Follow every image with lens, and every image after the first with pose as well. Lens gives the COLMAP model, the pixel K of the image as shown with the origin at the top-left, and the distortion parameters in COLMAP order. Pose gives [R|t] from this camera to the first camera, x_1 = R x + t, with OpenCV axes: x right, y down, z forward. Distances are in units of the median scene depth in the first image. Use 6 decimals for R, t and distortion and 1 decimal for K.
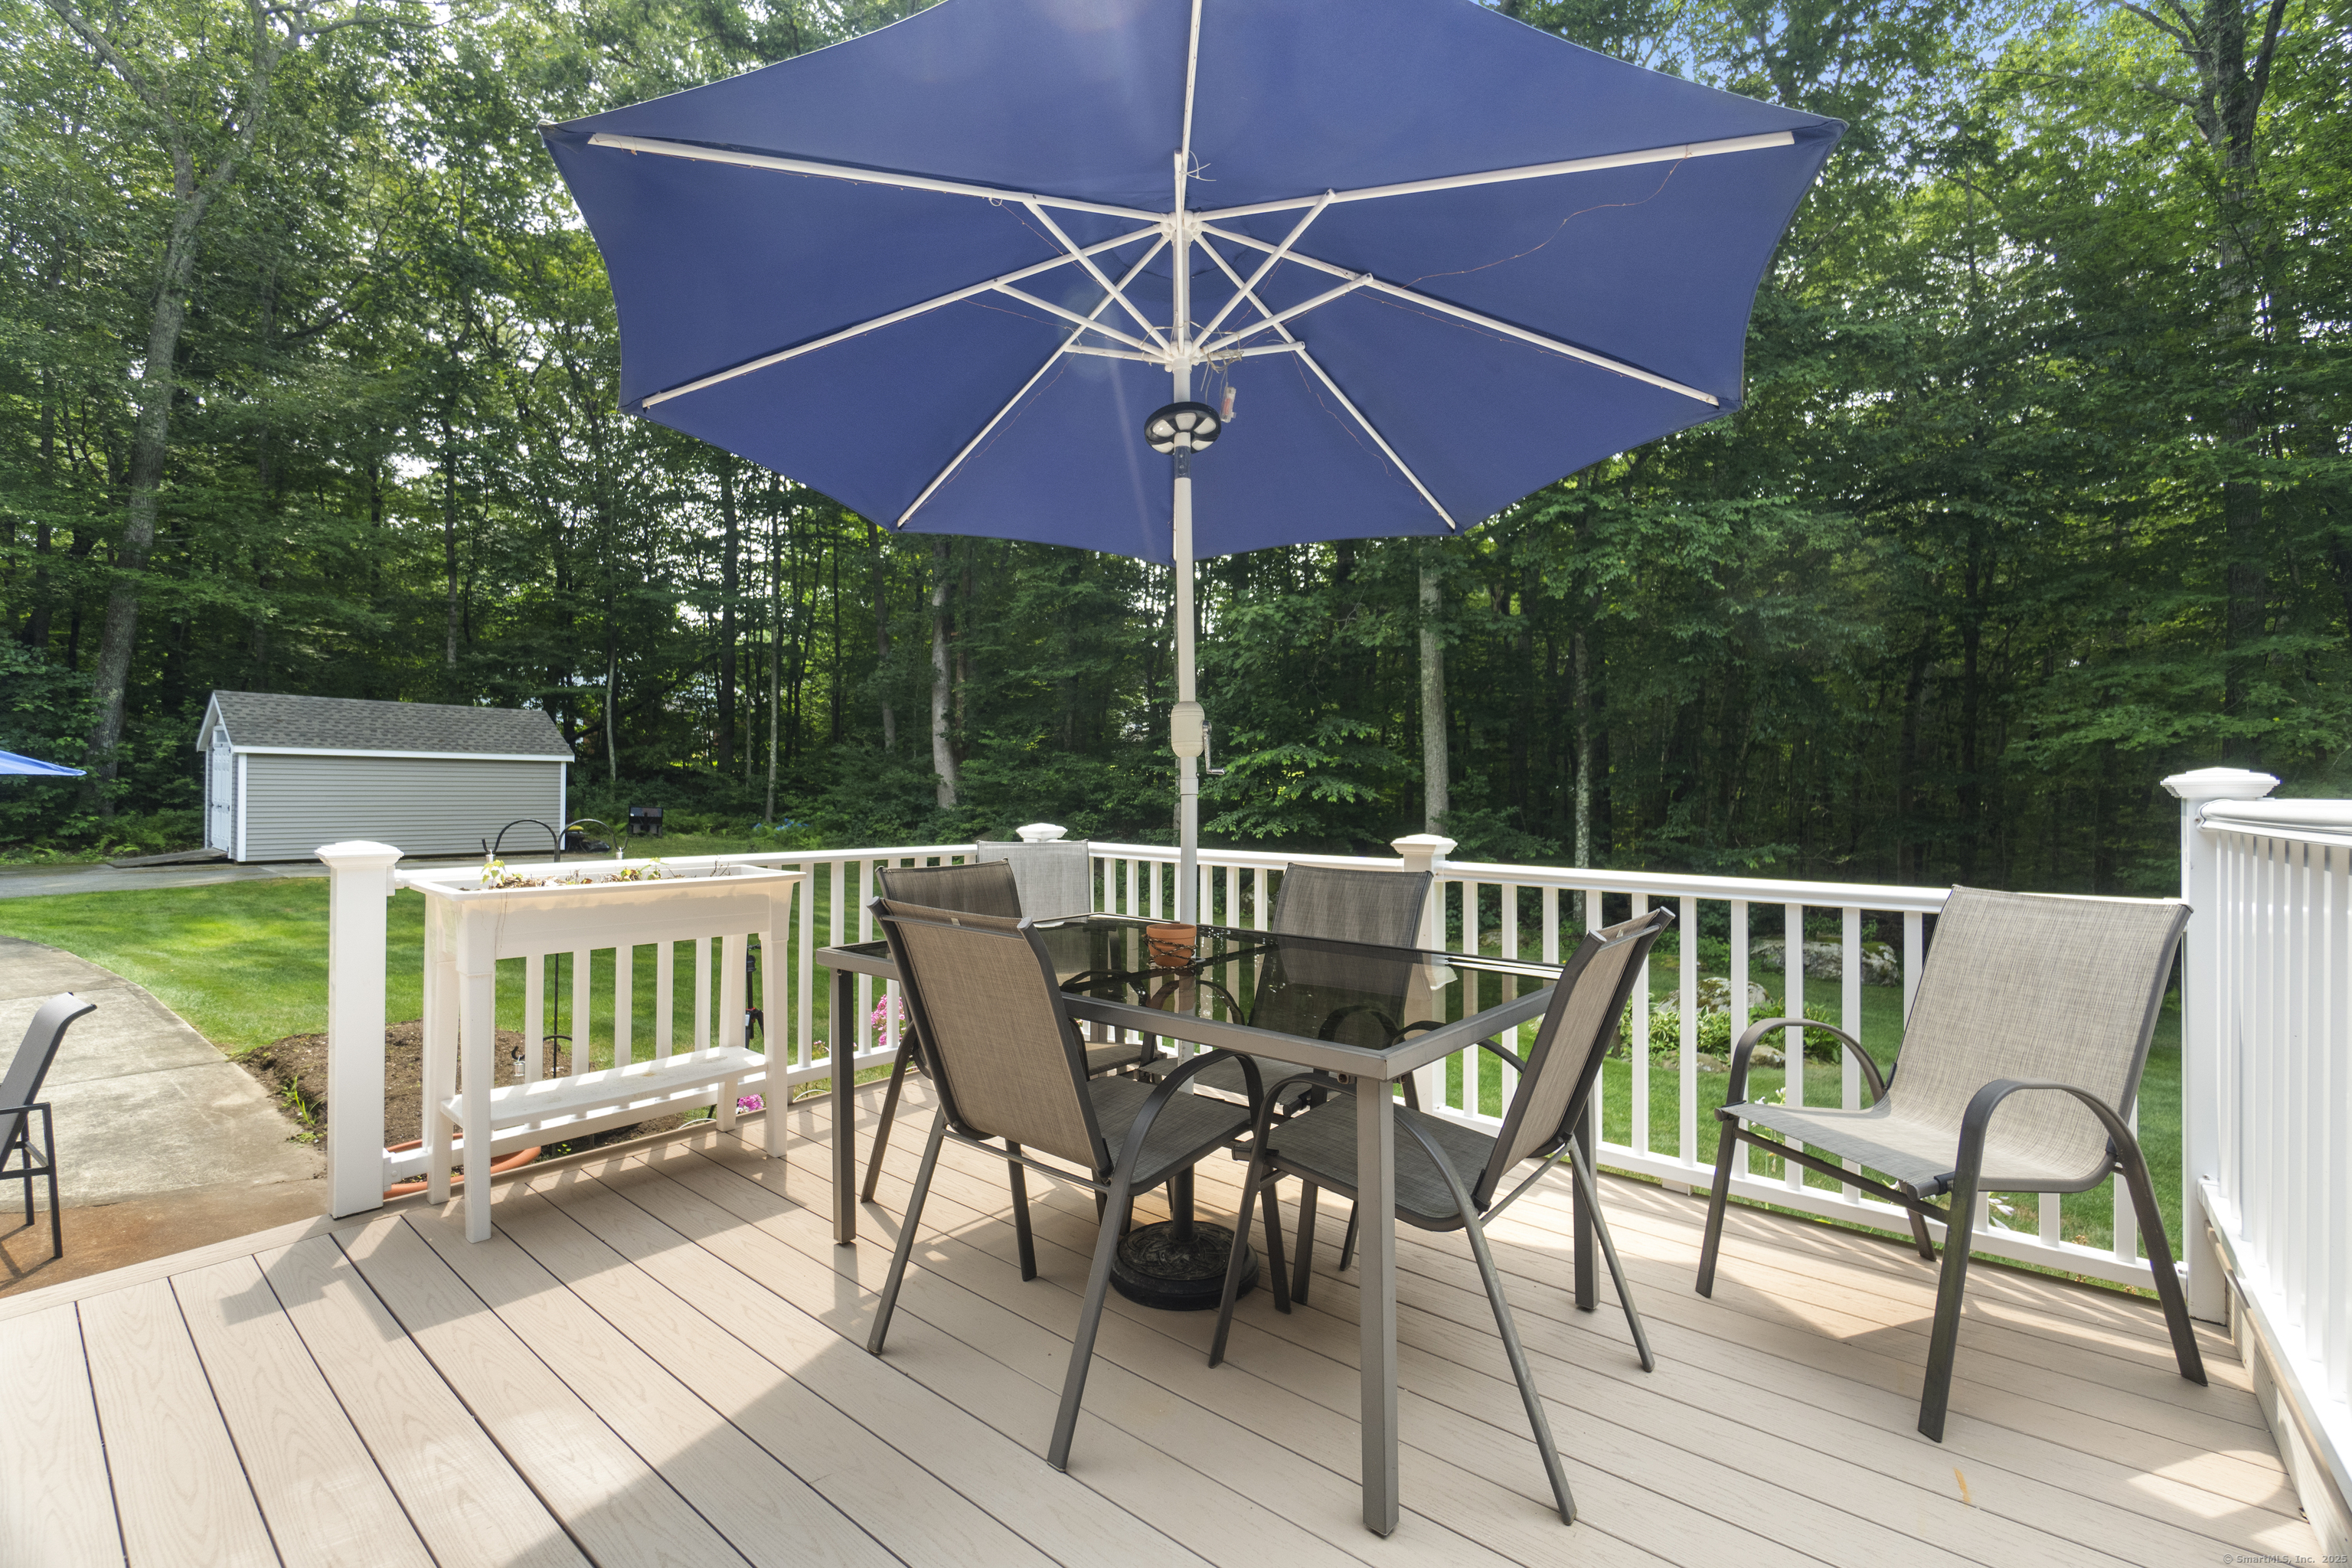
lens RADIAL K [[1008.6, 0, 1181.7], [0, 1008.6, 801.6], [0, 0, 1]] dist [-0.011444, 0.002449]
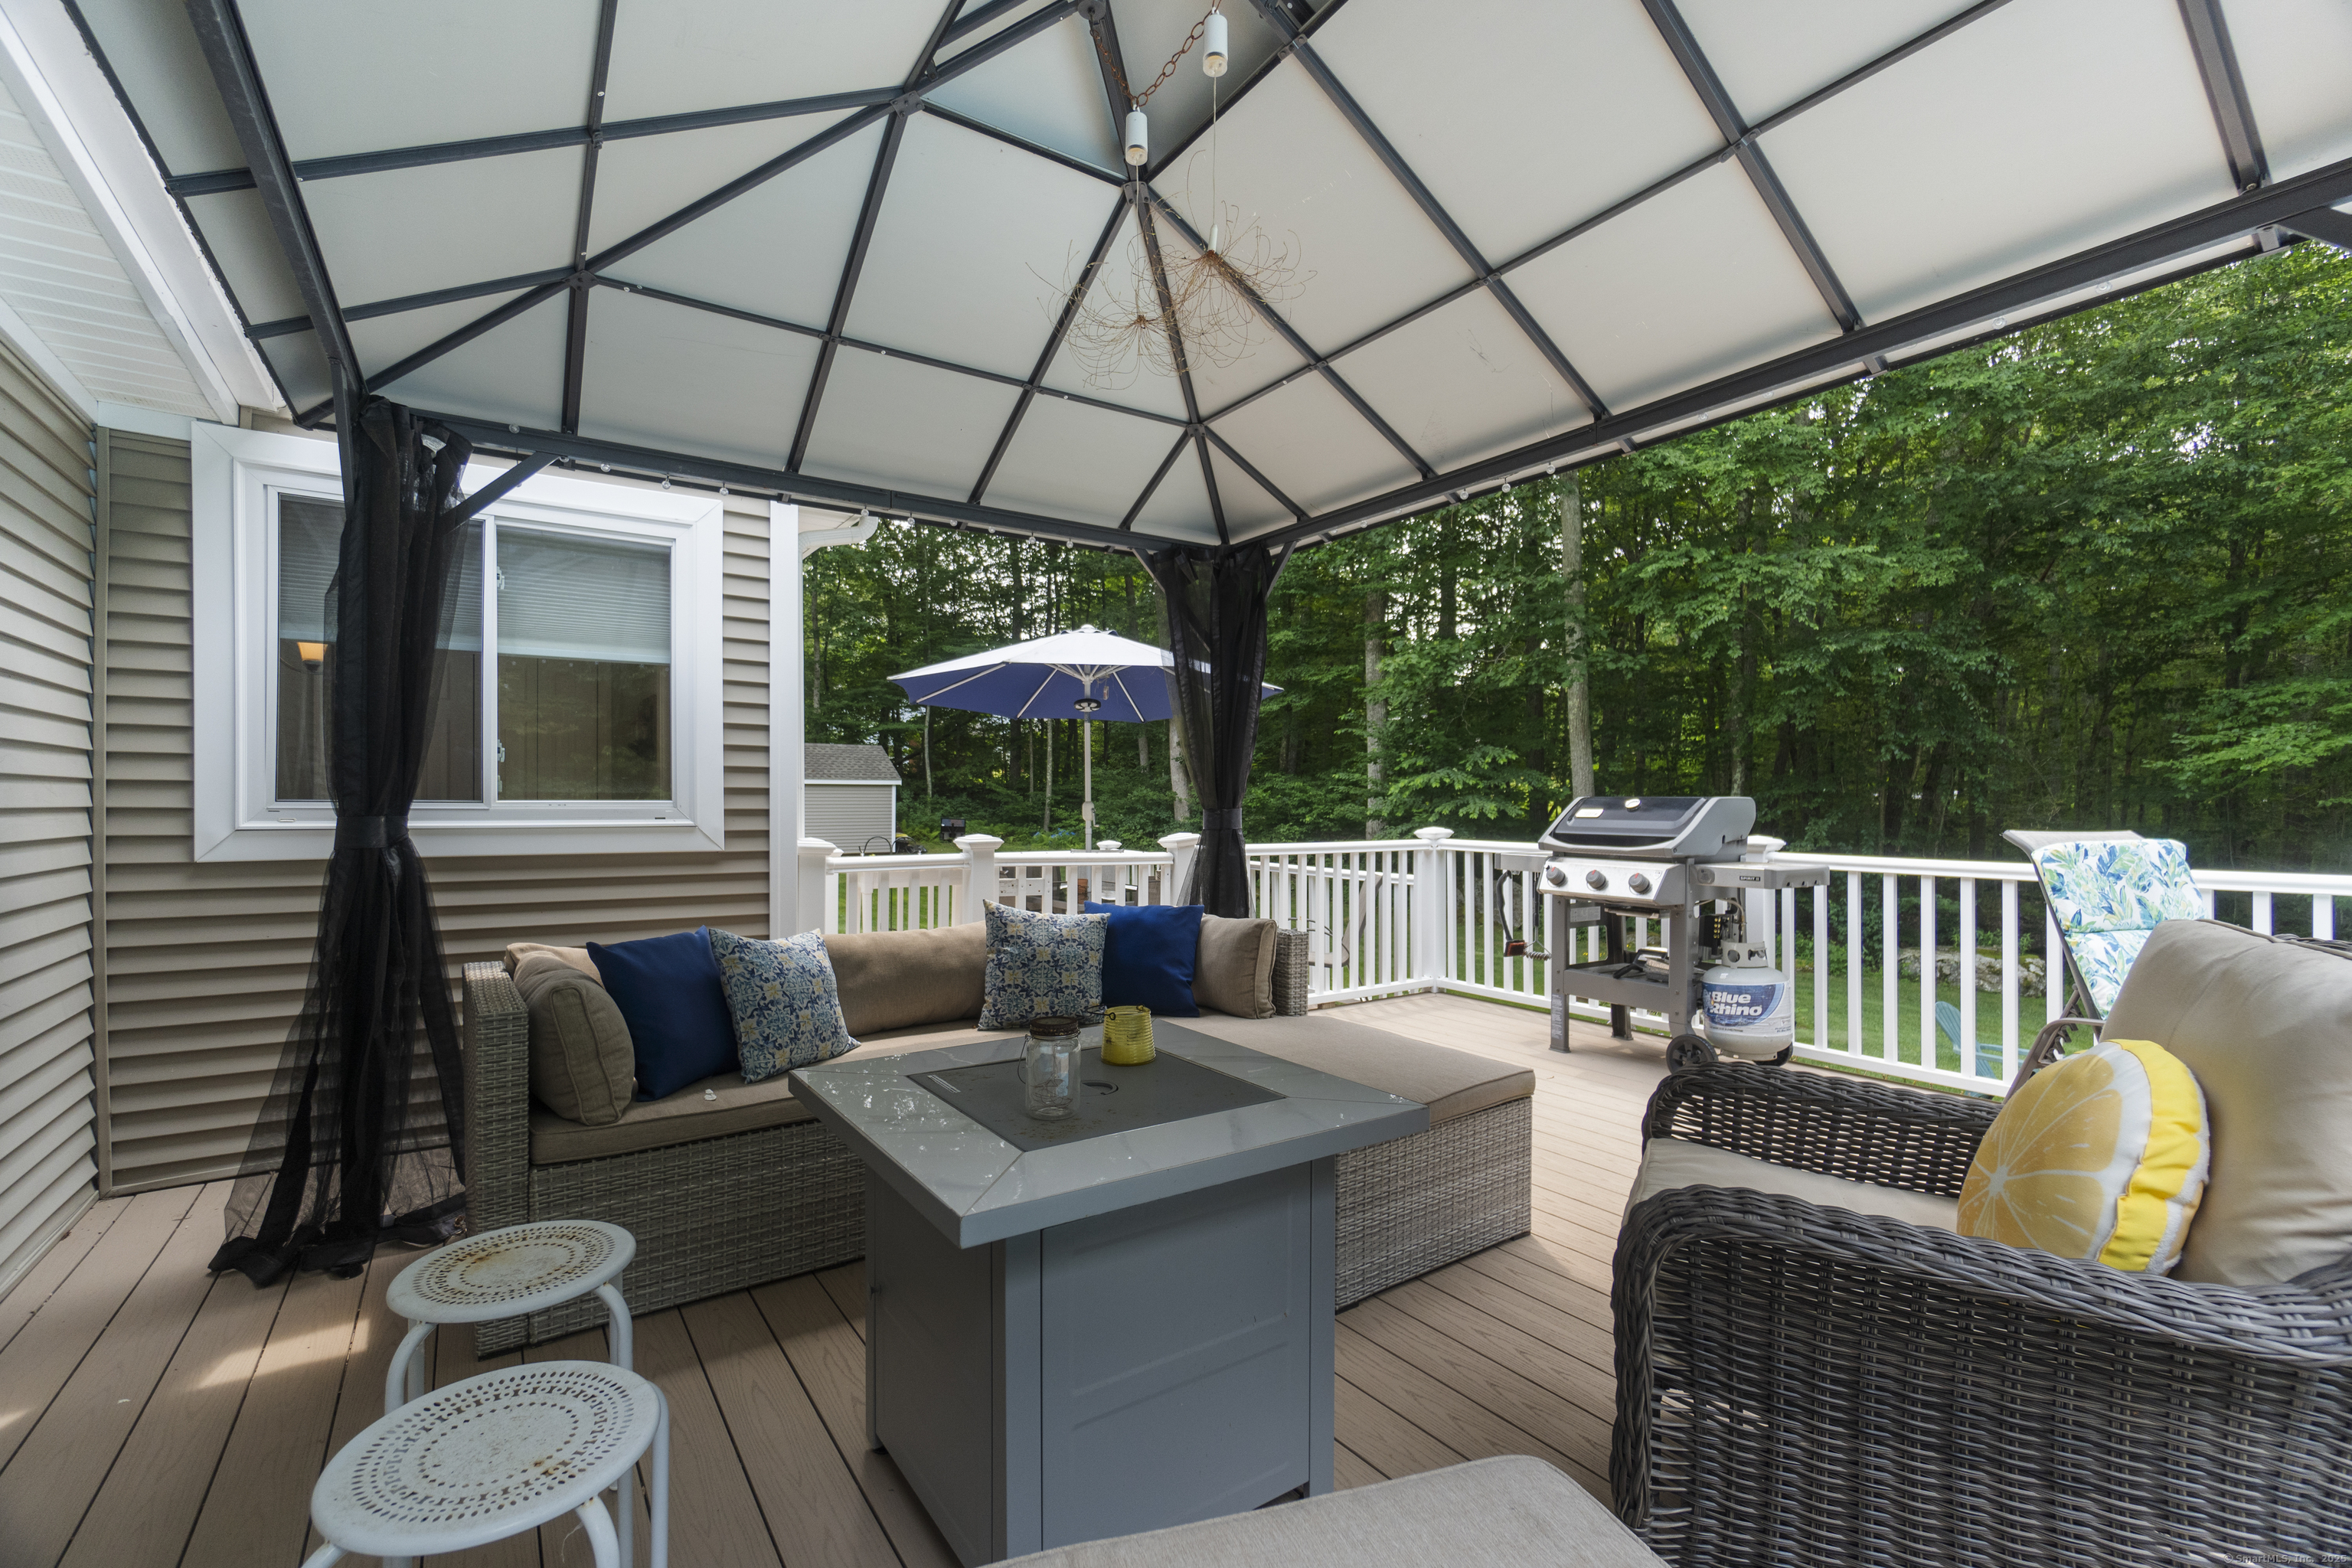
lens RADIAL K [[1041.4, 0, 1194.2], [0, 1041.4, 829.0], [0, 0, 1]] dist [-0.001841, -0.000124]
pose [[0.963602, 0.005095, -0.267293, 0.134103], [0.000210, 0.999804, 0.019814, -0.009700], [0.267341, -0.019149, 0.963412, -0.219481]]
